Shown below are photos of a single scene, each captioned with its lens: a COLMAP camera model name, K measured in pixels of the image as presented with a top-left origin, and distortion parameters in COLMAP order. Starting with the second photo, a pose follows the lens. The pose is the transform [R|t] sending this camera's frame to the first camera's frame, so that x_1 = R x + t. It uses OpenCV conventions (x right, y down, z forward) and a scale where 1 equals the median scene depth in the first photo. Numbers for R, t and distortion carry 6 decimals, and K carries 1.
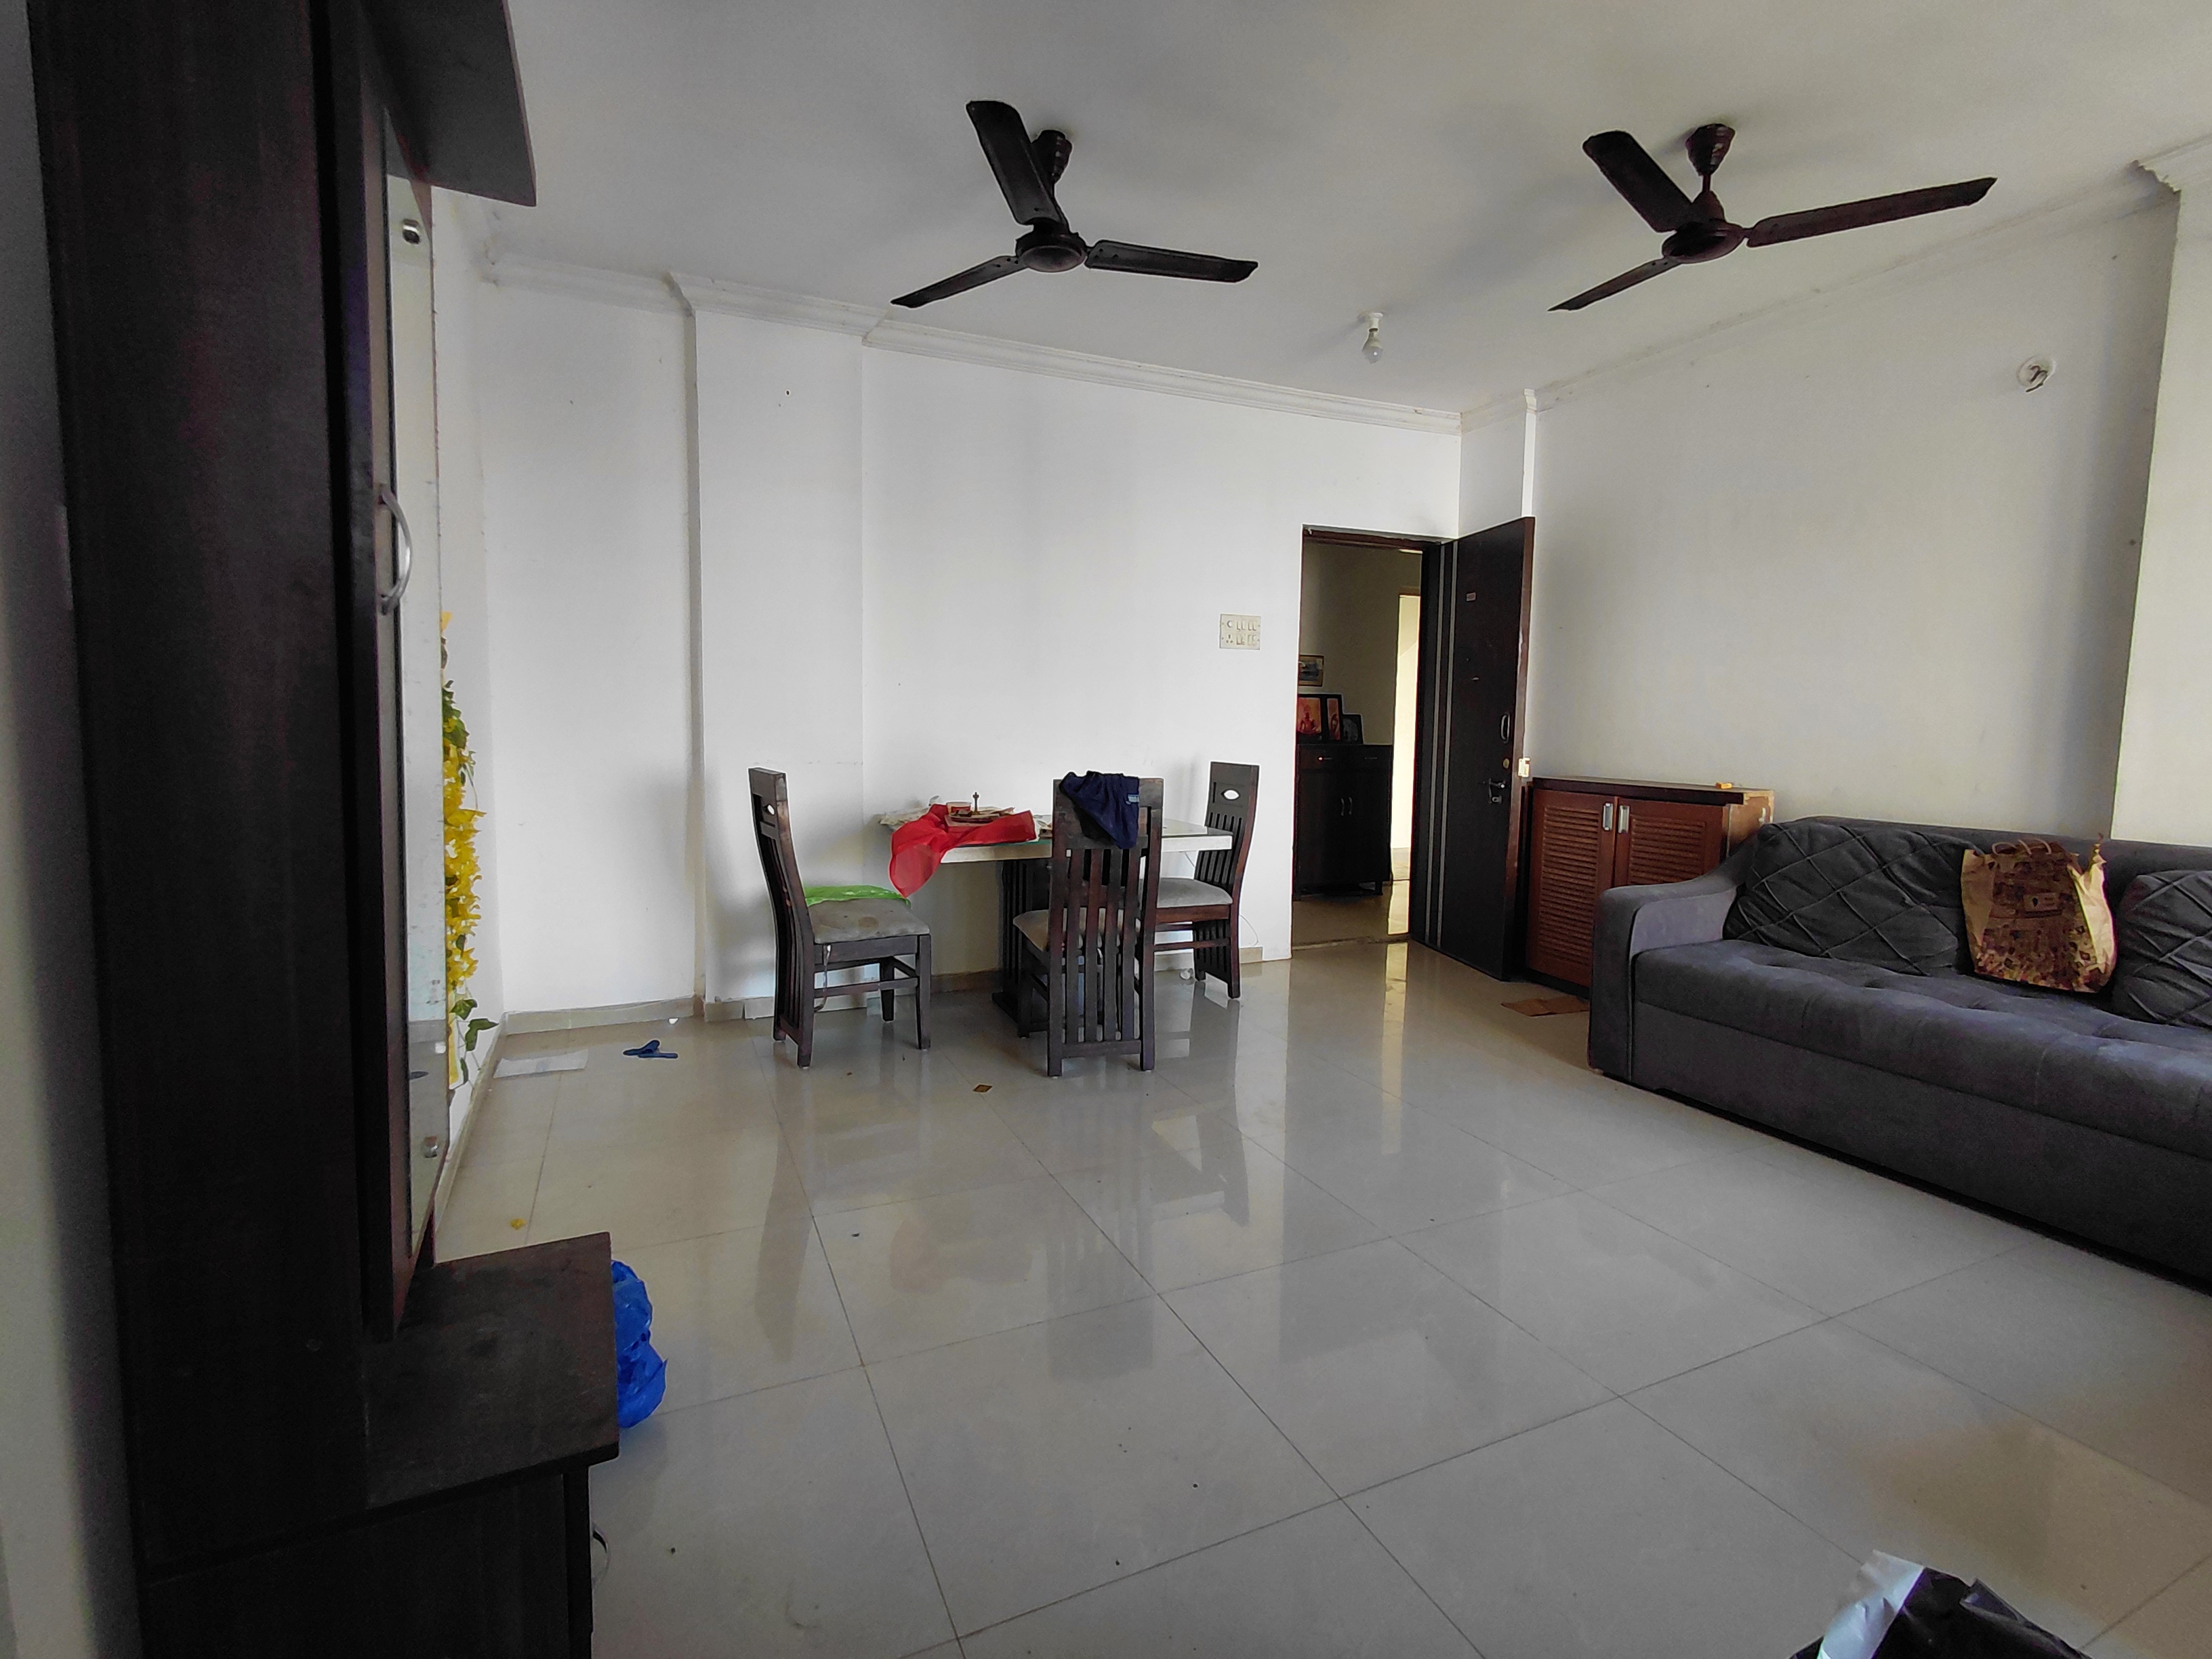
lens RADIAL K [[1024.3, 0, 1098.6], [0, 1024.3, 802.2], [0, 0, 1]] dist [0.009640, -0.005785]
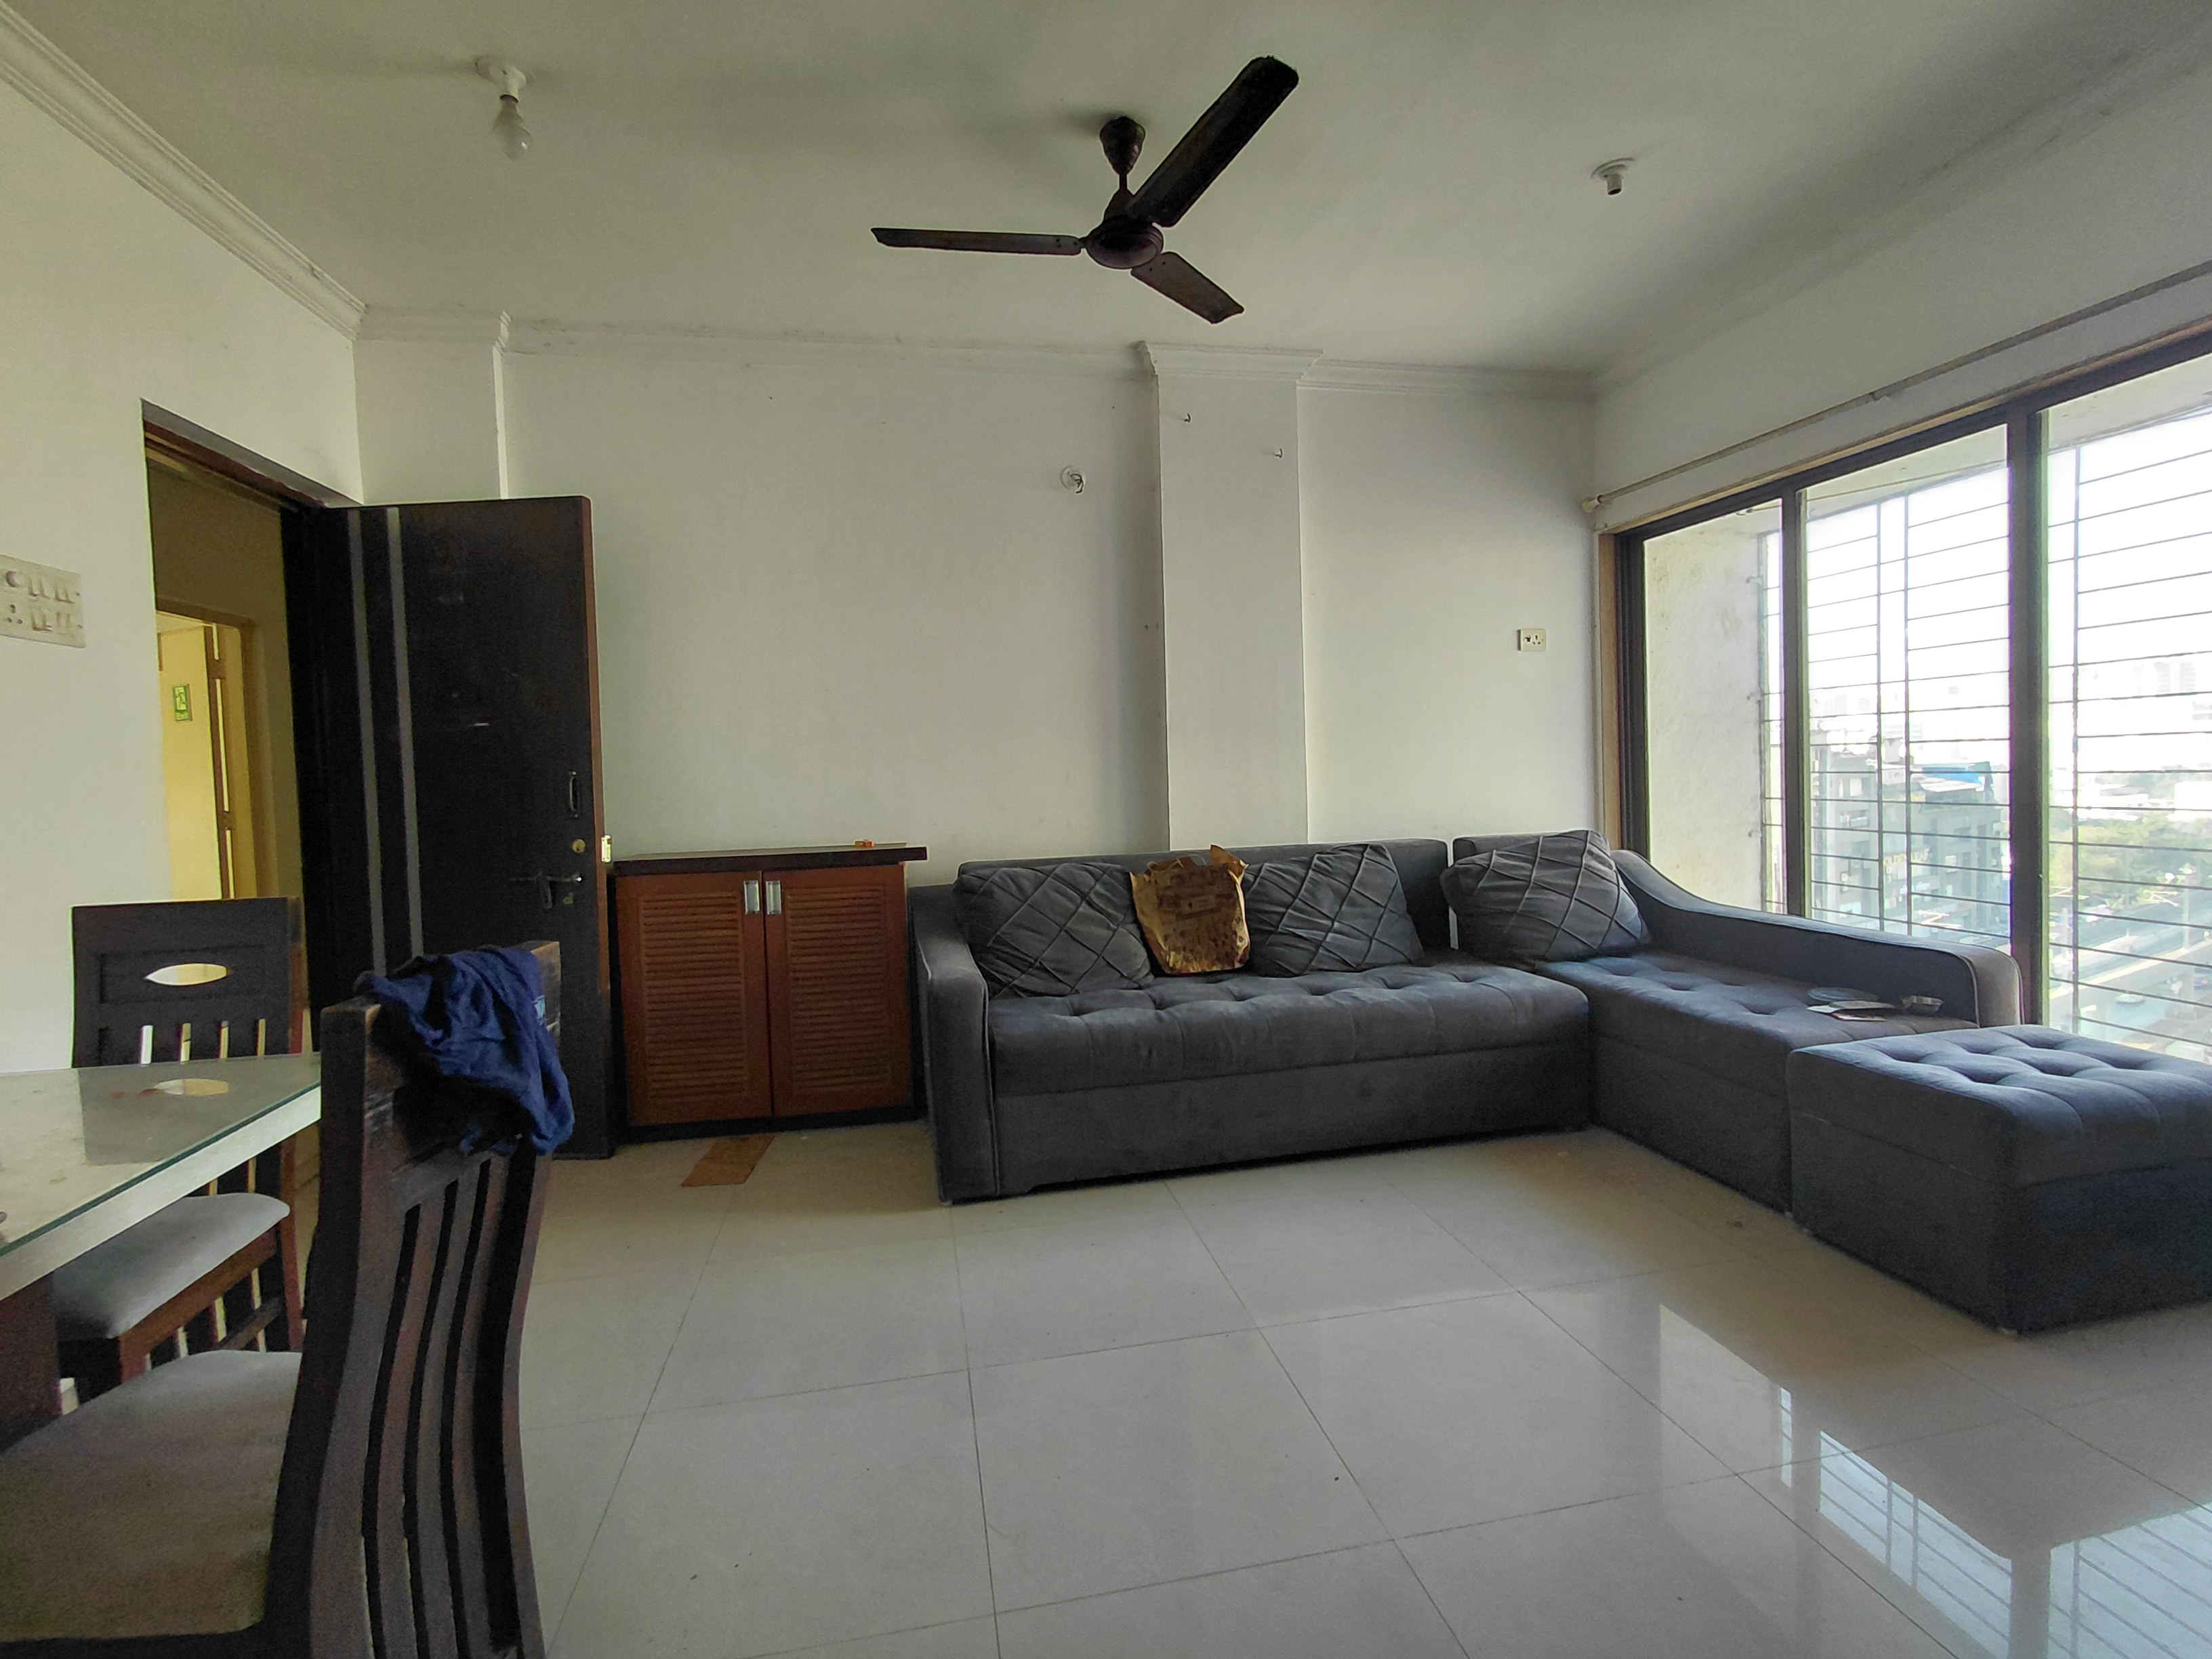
lens RADIAL K [[1024.3, 0, 1098.6], [0, 1024.3, 802.2], [0, 0, 1]] dist [0.009640, -0.005785]
pose [[0.228681, -0.049420, 0.972246, -0.268673], [0.115818, 0.992999, 0.023233, -0.059210], [-0.966587, 0.107290, 0.232803, 0.695052]]
